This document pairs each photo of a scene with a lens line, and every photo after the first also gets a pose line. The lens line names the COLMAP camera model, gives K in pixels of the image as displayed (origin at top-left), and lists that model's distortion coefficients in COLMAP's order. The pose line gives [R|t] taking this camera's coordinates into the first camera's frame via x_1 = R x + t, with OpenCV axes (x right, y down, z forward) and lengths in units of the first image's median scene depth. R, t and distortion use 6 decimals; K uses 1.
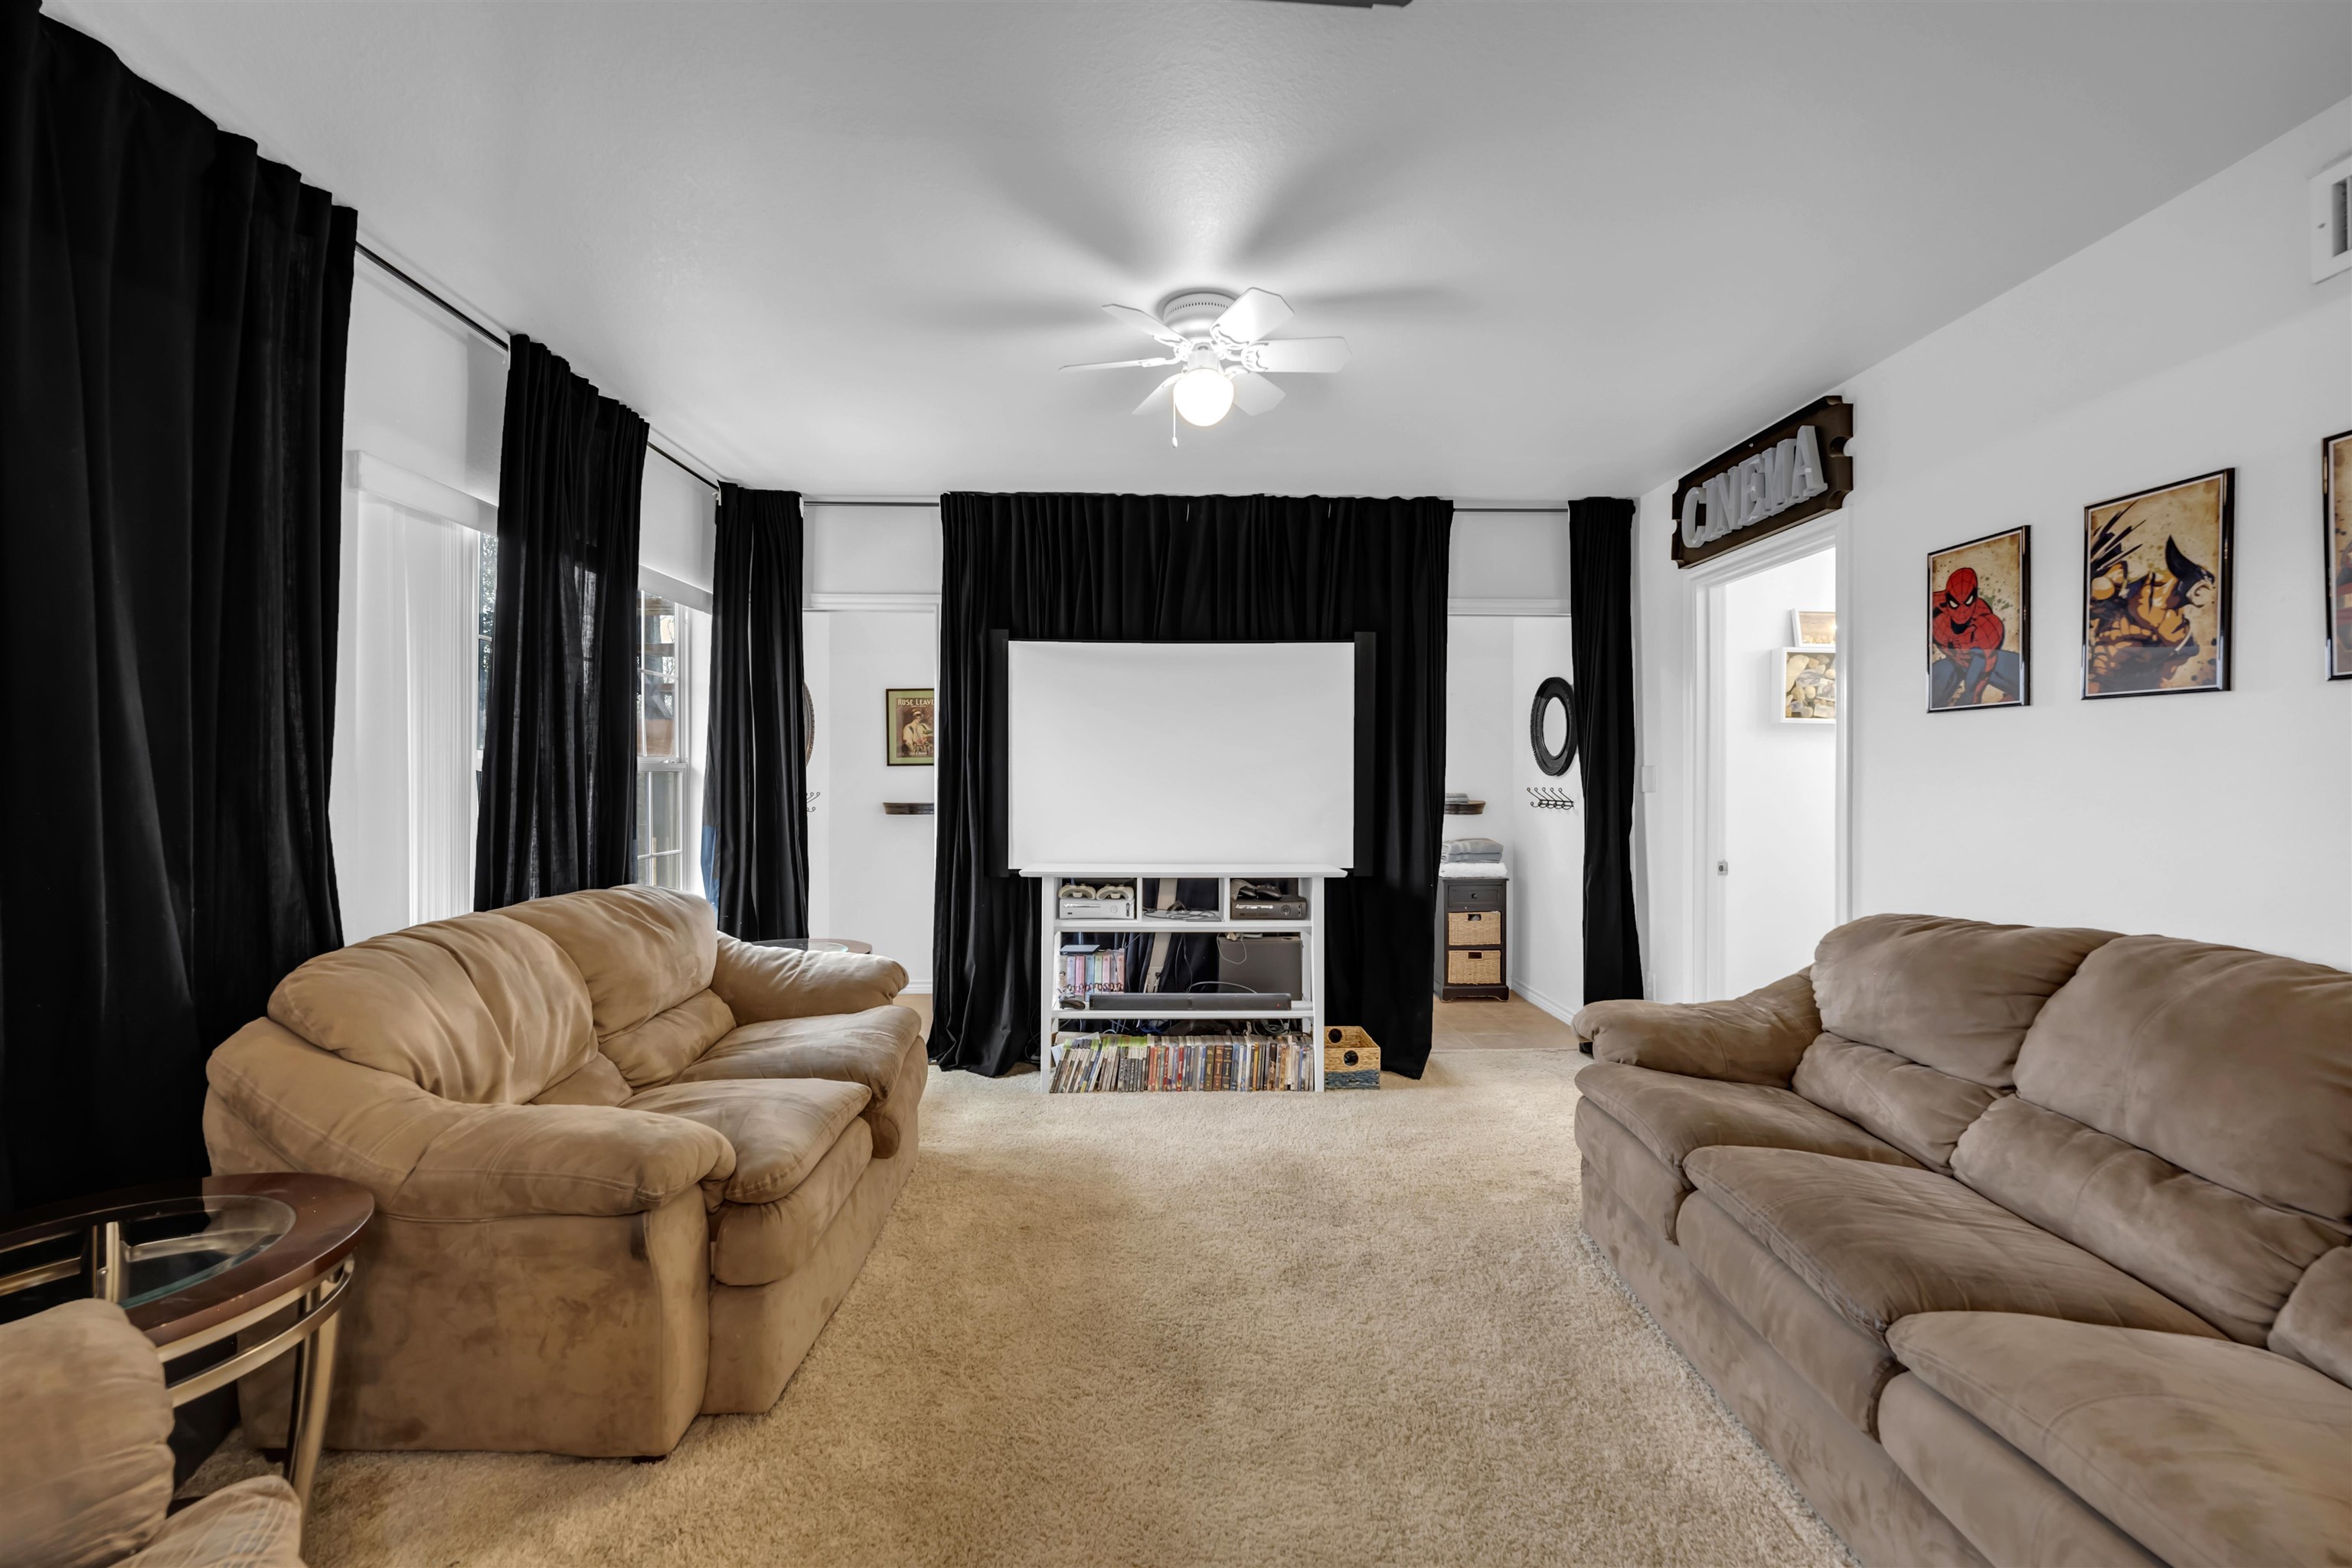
lens RADIAL K [[930.8, 0, 1170.2], [0, 930.8, 788.1], [0, 0, 1]] dist [-0.003491, -0.000221]
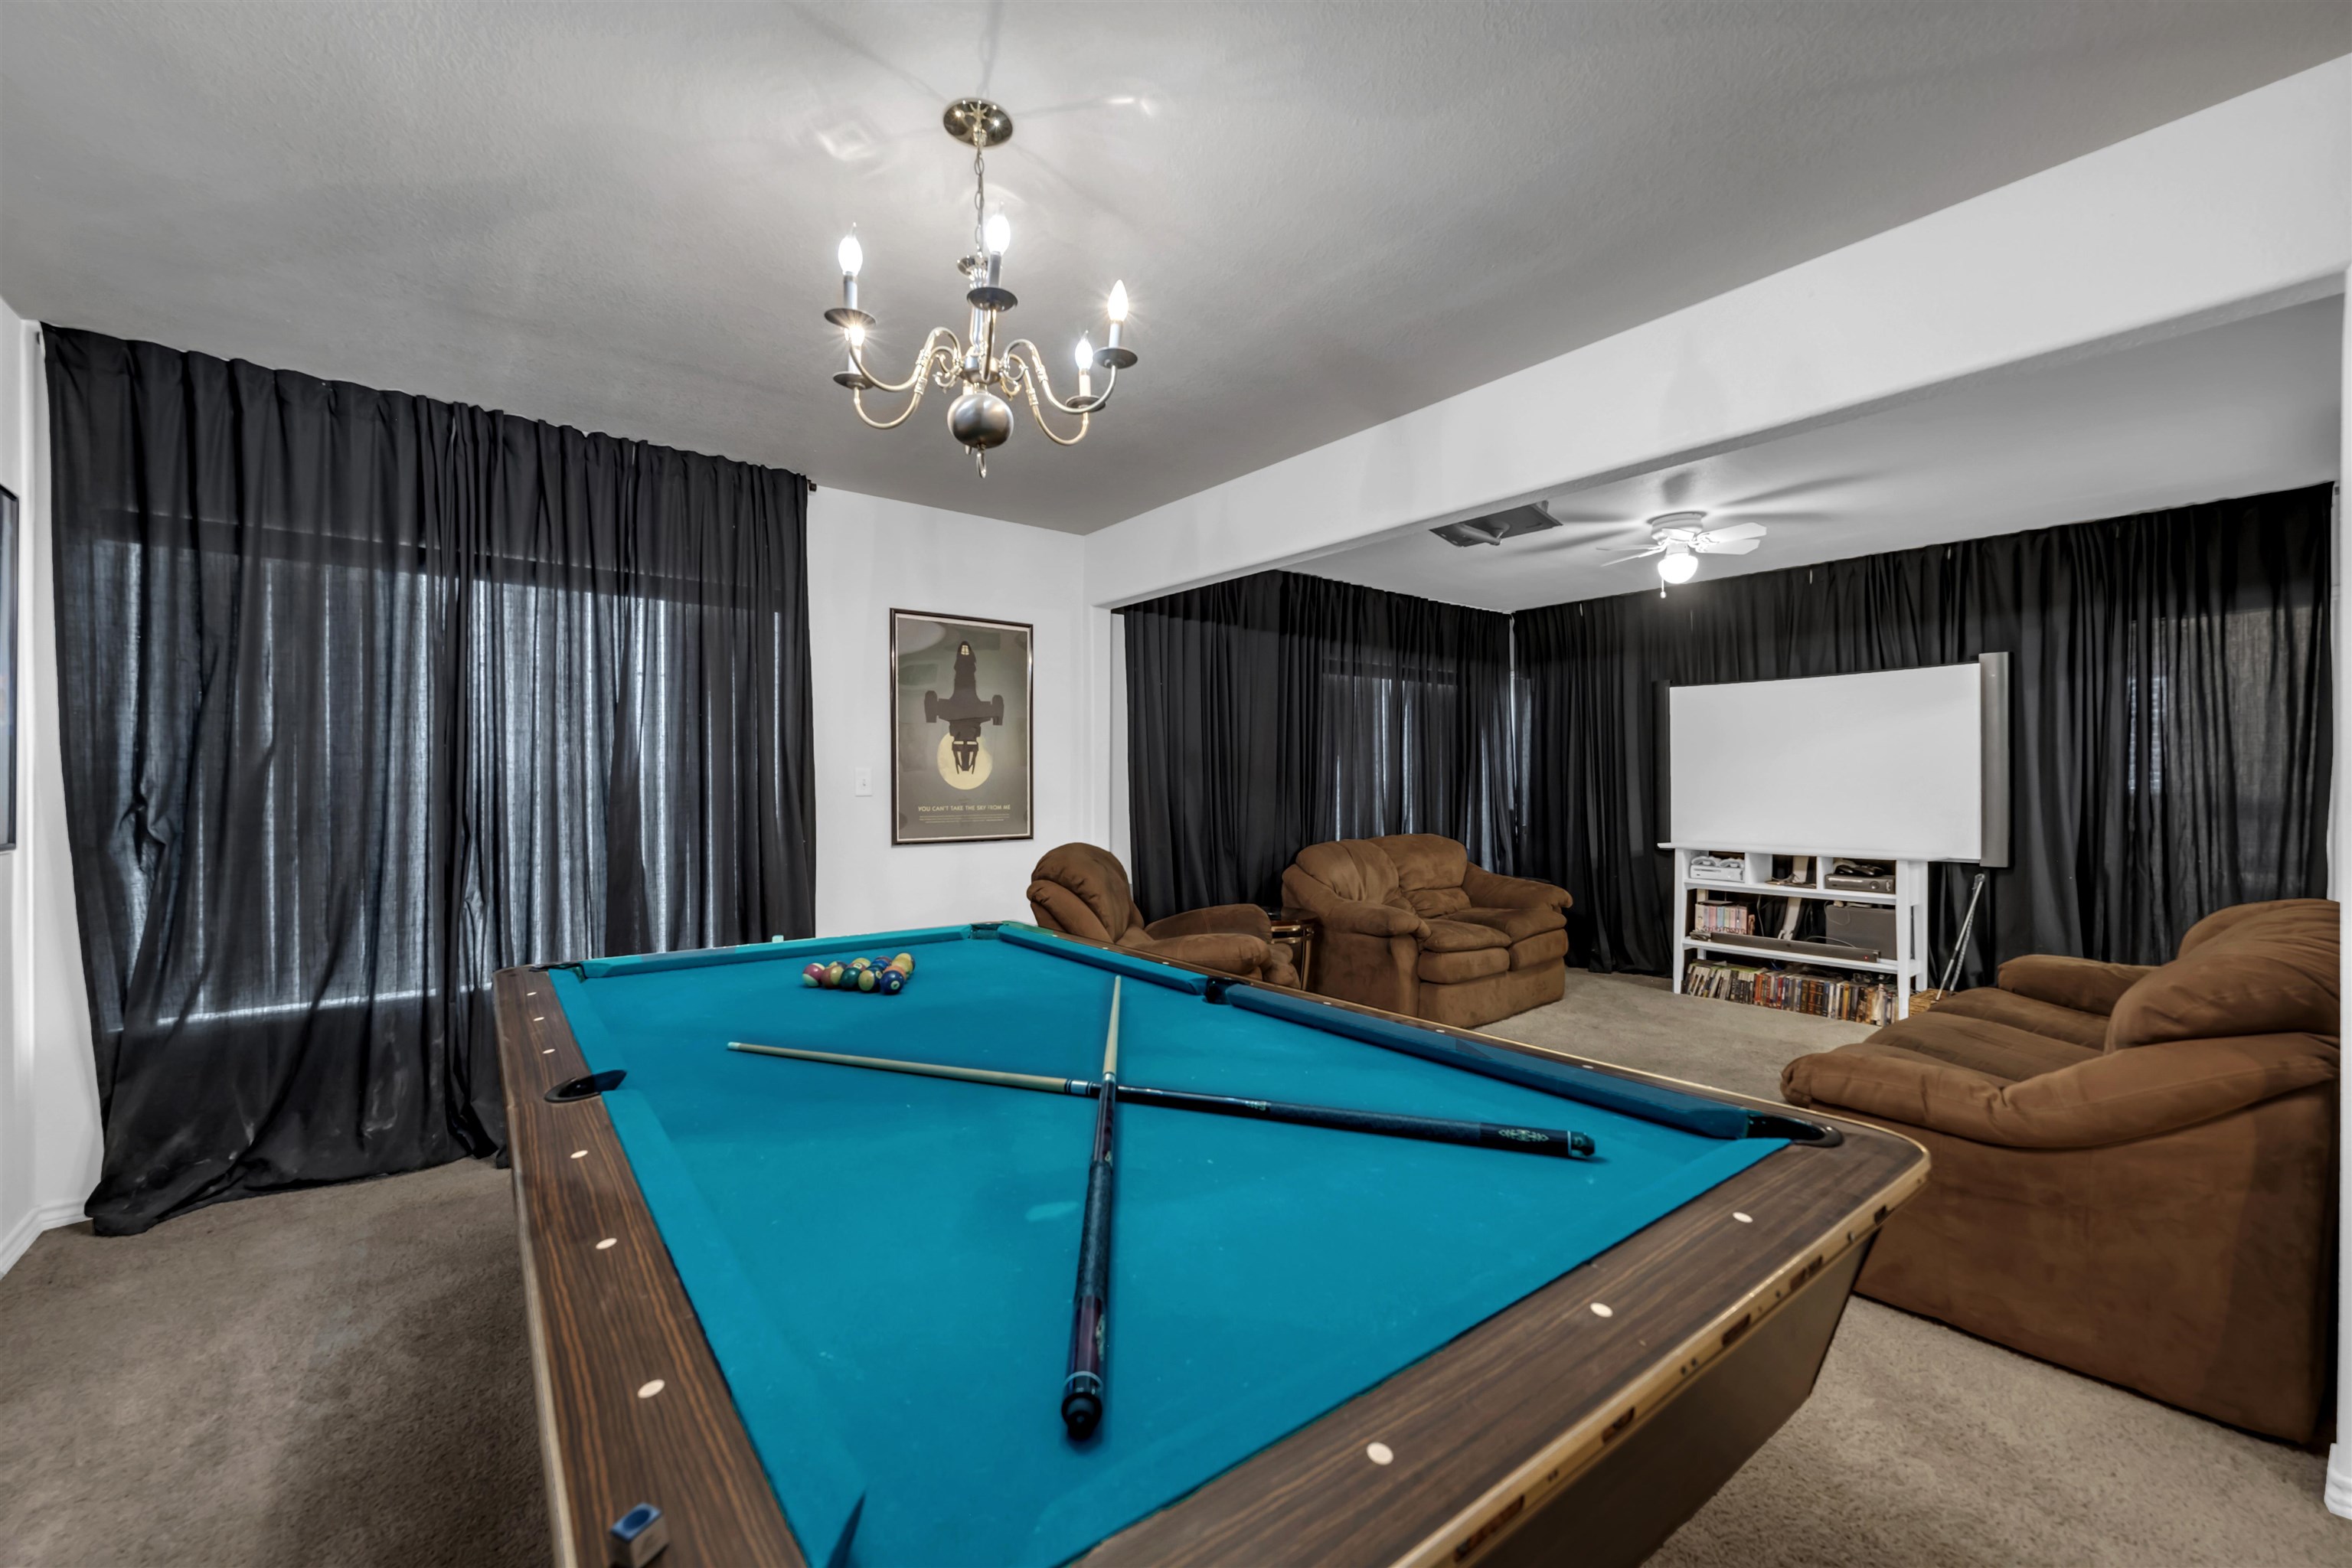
lens RADIAL K [[930.8, 0, 1171.1], [0, 930.8, 782.7], [0, 0, 1]] dist [-0.003491, -0.000221]
pose [[0.600756, -0.001274, -0.799432, 0.566118], [0.001175, 0.999999, -0.000710, -0.008840], [0.799432, -0.000513, 0.600757, -0.540635]]
